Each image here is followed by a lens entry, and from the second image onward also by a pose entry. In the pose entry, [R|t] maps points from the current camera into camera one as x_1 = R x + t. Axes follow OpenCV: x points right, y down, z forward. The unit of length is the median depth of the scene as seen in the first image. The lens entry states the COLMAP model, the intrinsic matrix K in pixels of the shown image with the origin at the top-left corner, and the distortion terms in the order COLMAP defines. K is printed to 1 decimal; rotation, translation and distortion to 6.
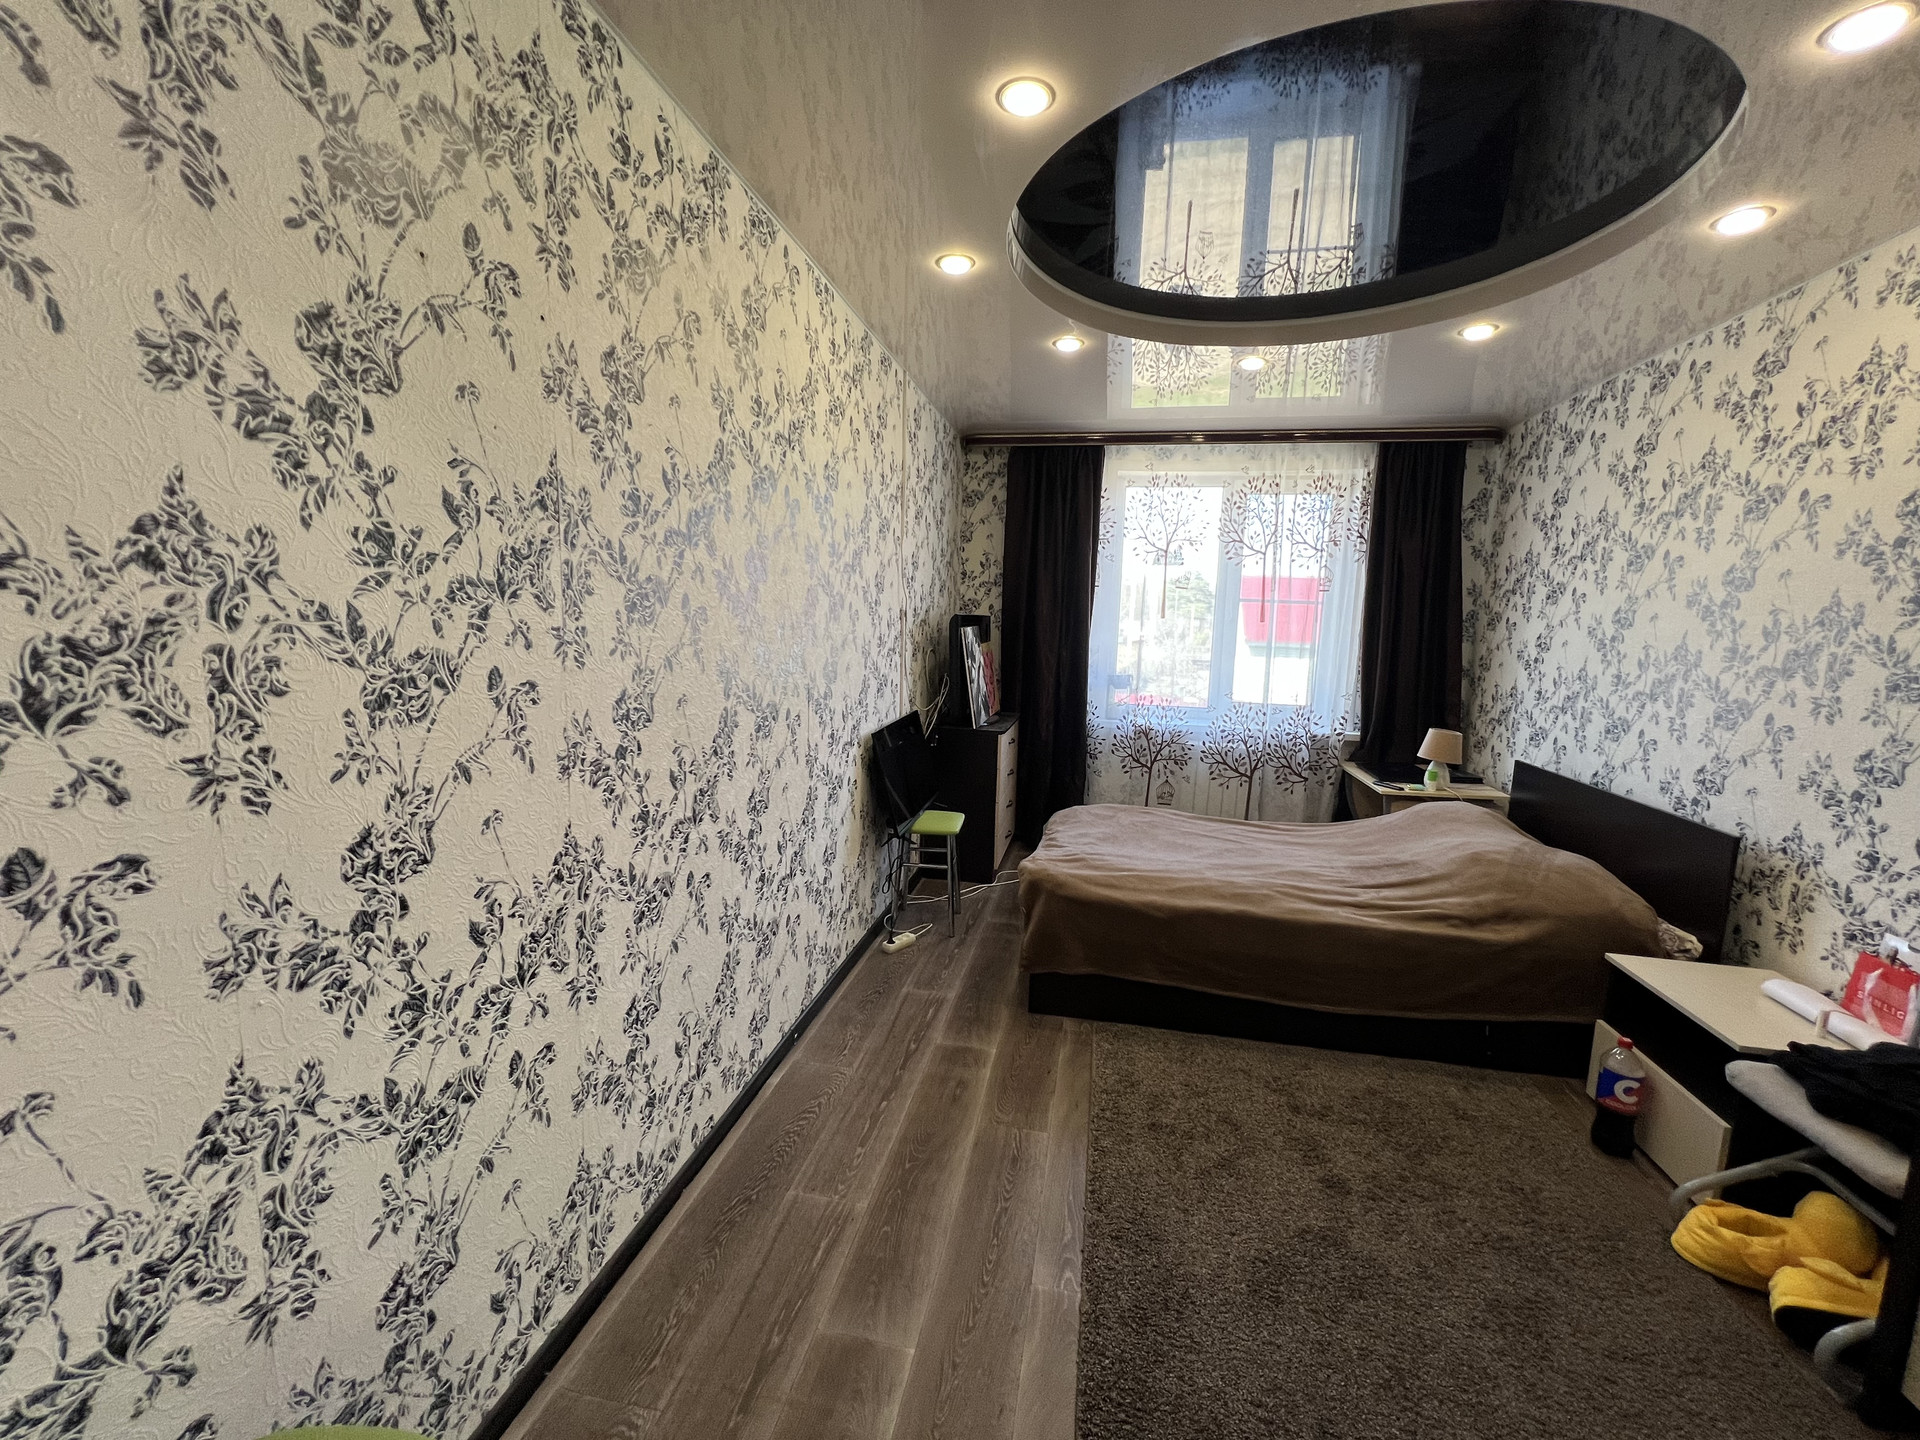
lens RADIAL K [[770.0, 0, 959.8], [0, 770.0, 715.3], [0, 0, 1]] dist [-0.001215, 0.000129]
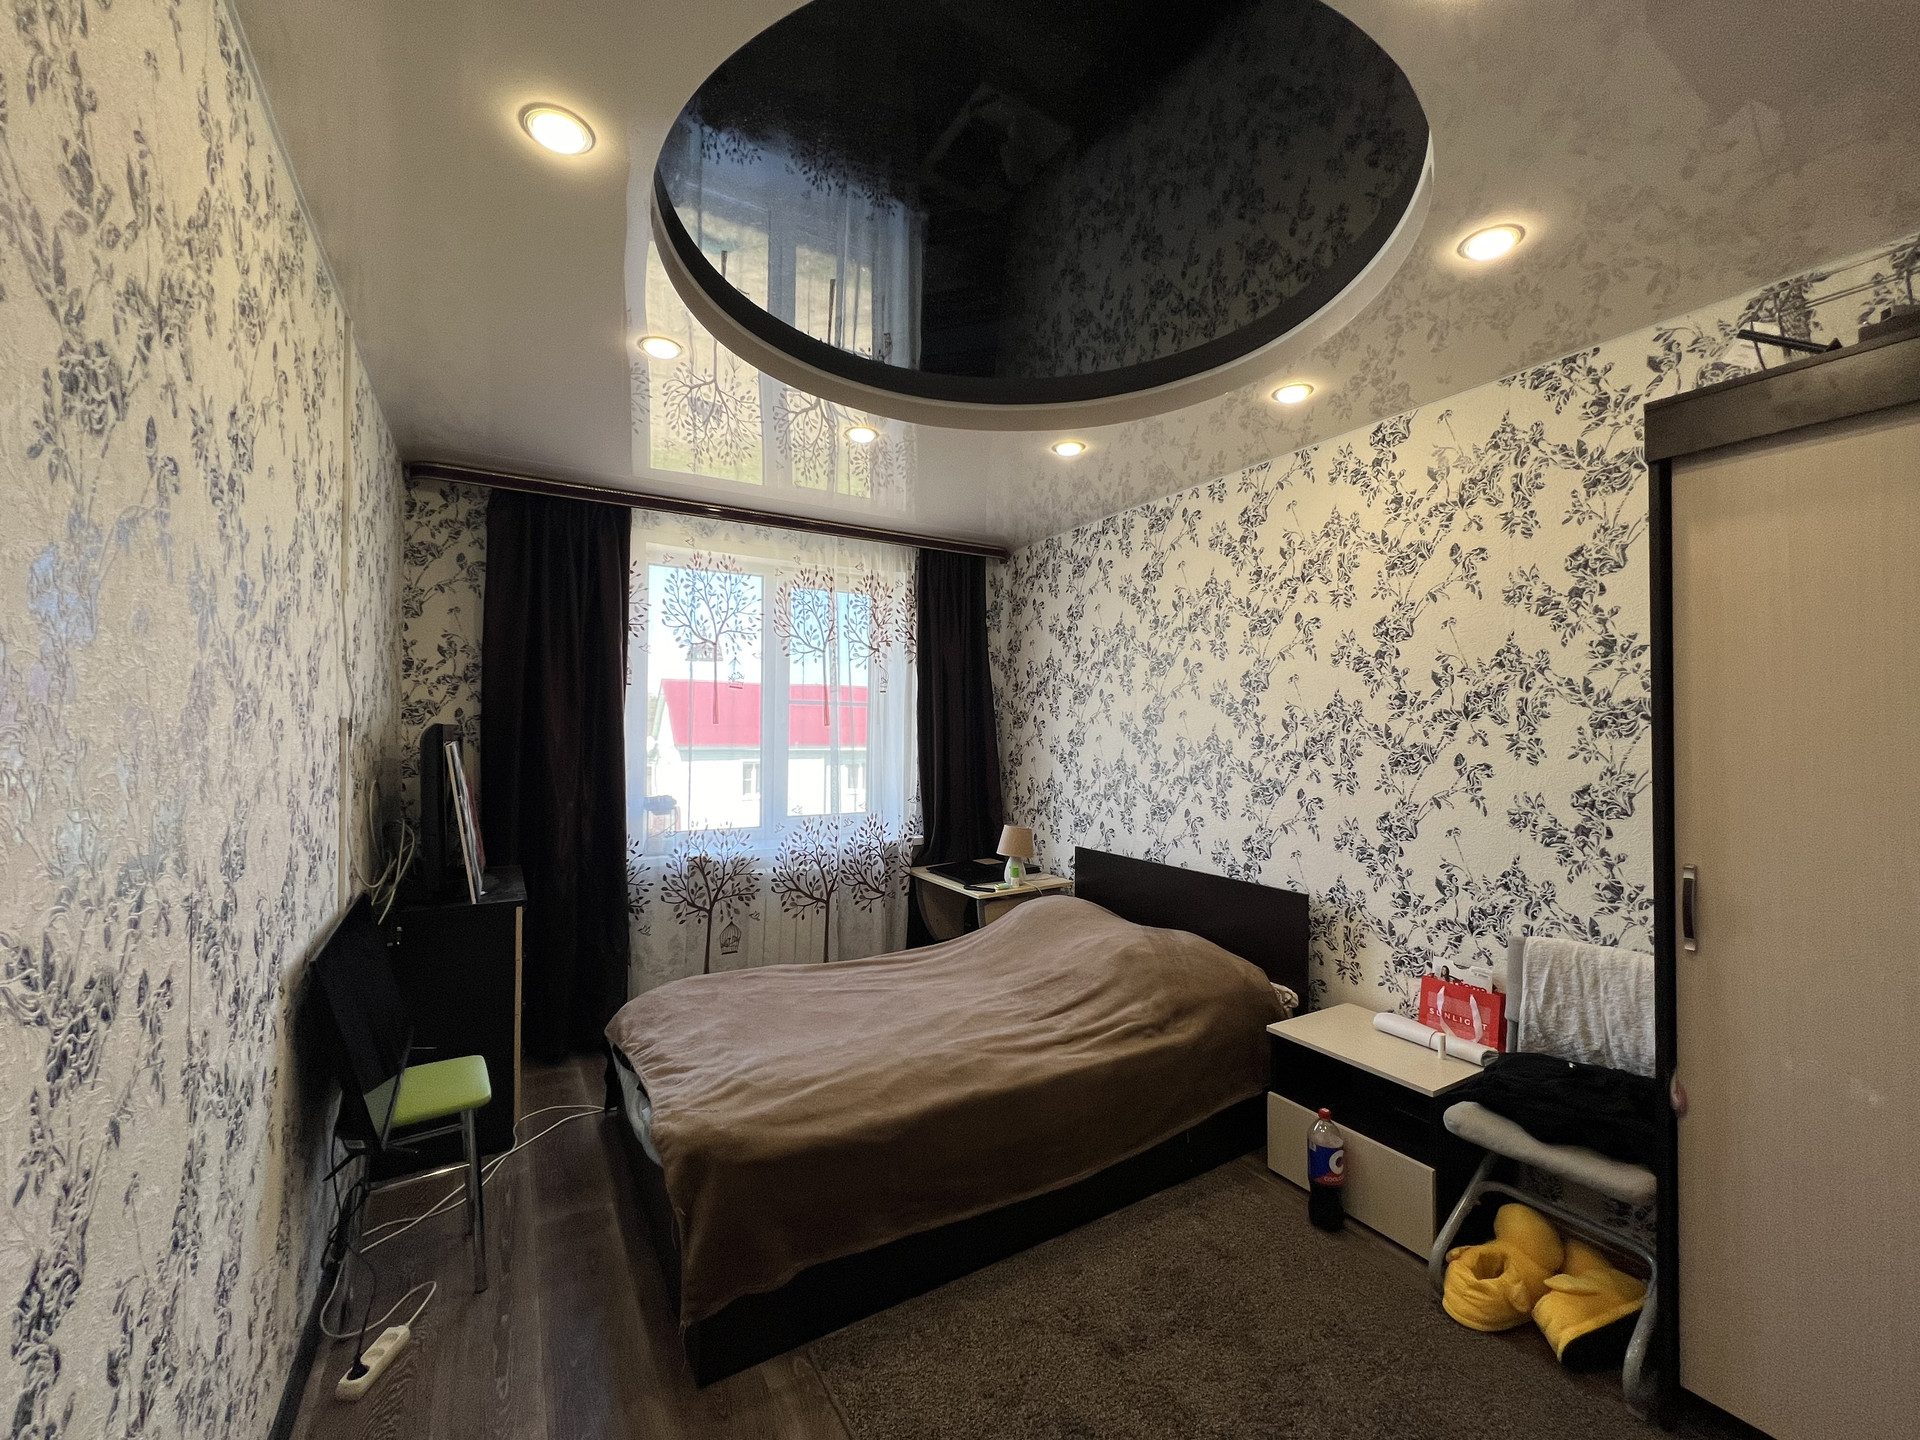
lens RADIAL K [[770.0, 0, 962.7], [0, 770.0, 715.9], [0, 0, 1]] dist [-0.001215, 0.000129]
pose [[0.741665, -0.014860, 0.670606, -0.132148], [0.103922, 0.990229, -0.092992, -0.044258], [-0.662671, 0.138660, 0.735962, 0.320021]]
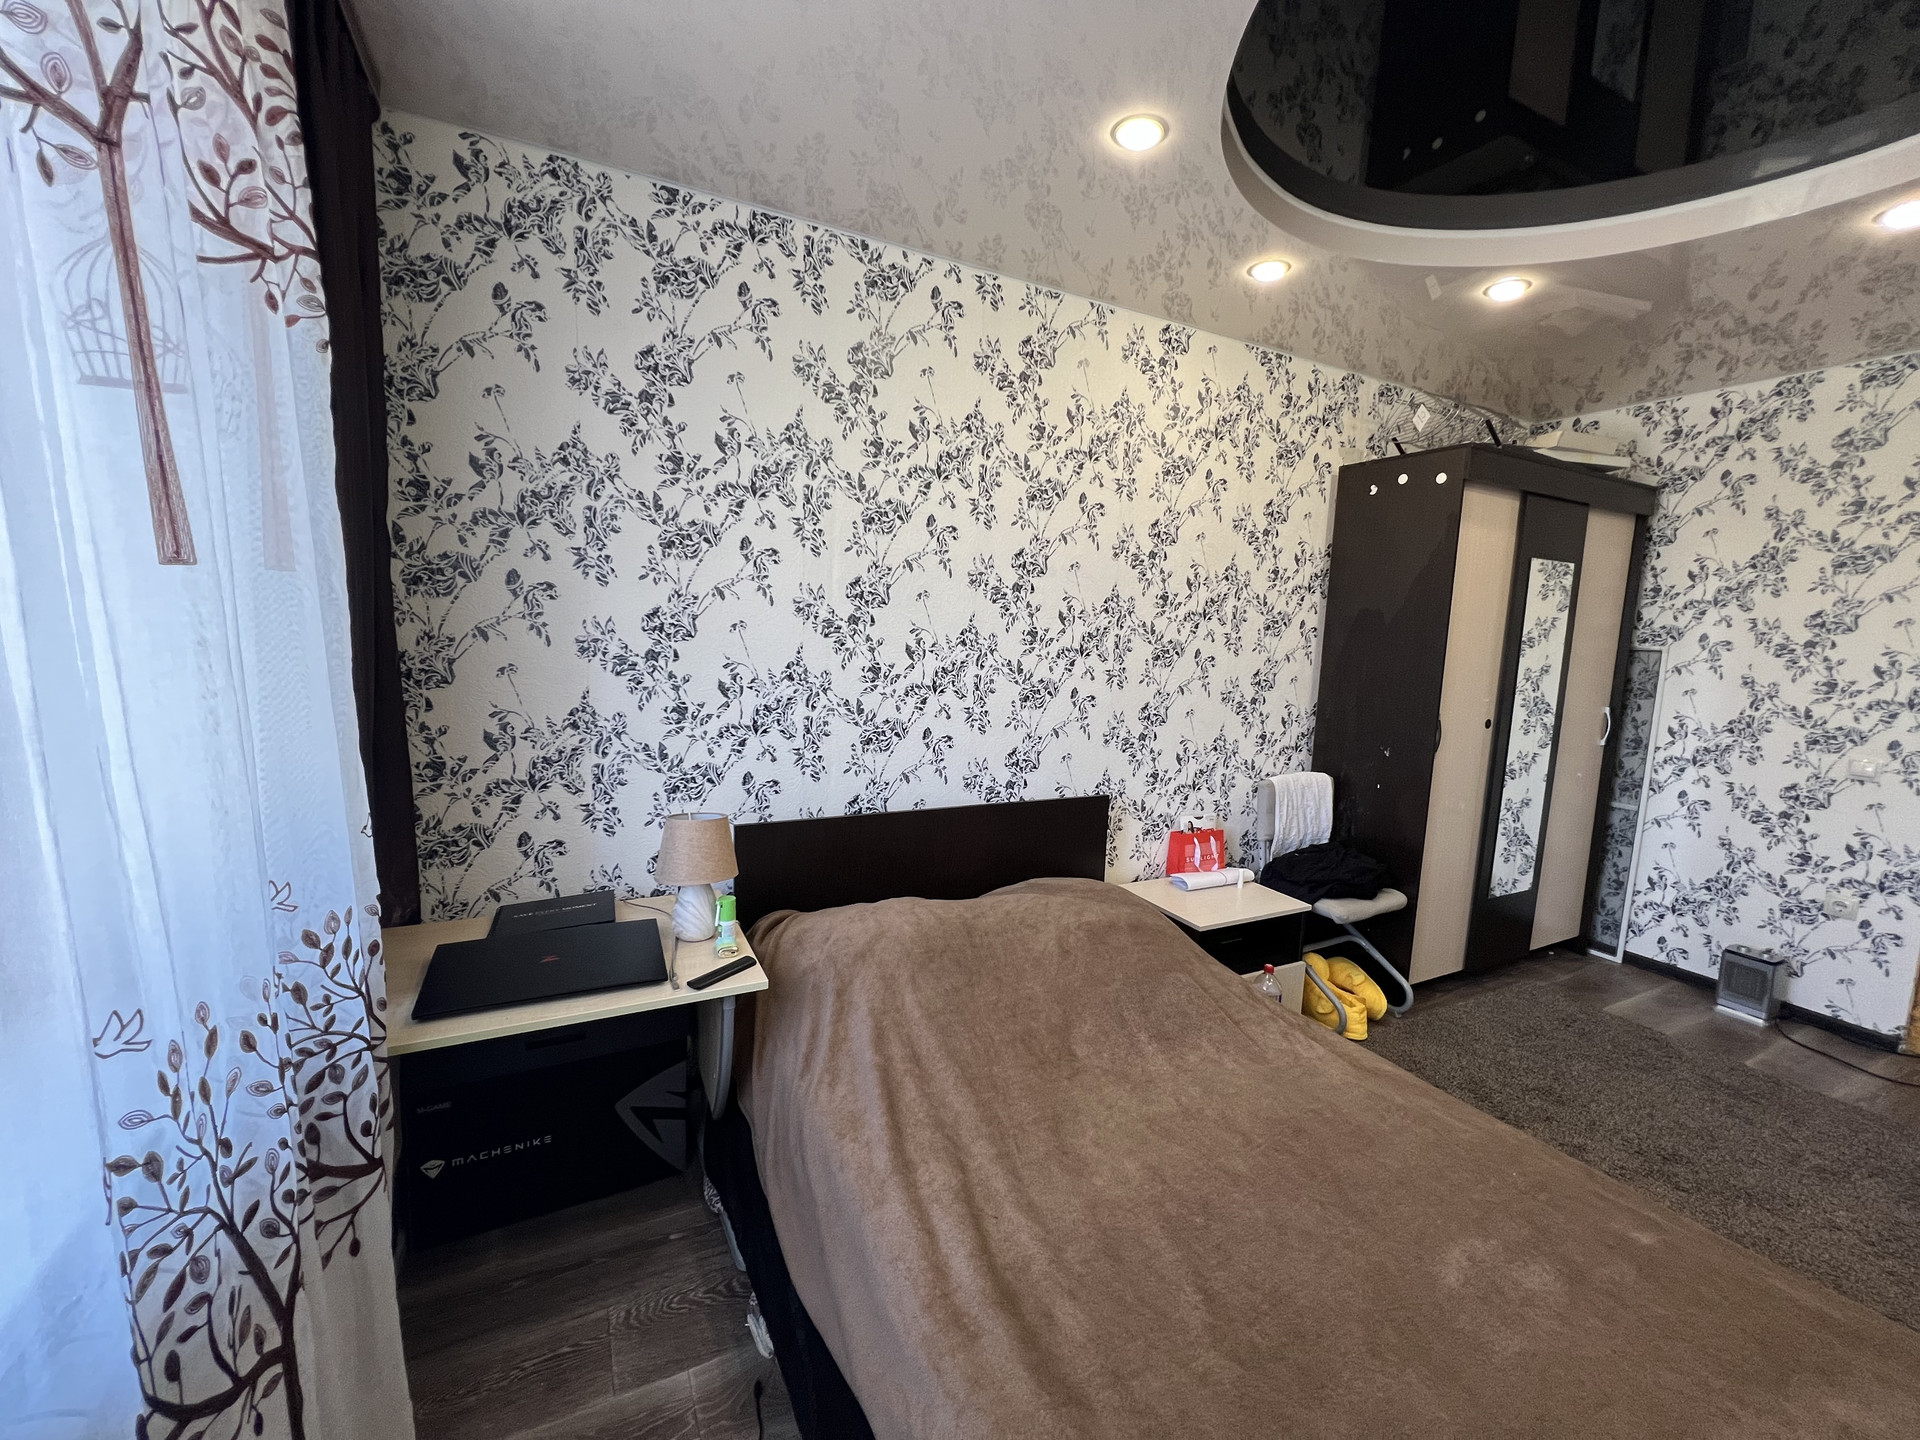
lens RADIAL K [[770.0, 0, 964.7], [0, 770.0, 717.2], [0, 0, 1]] dist [-0.001215, 0.000129]
pose [[-0.619557, -0.144291, 0.771576, 0.191616], [0.045590, 0.974686, 0.218882, -0.162334], [-0.783627, 0.170787, -0.597295, 1.351826]]
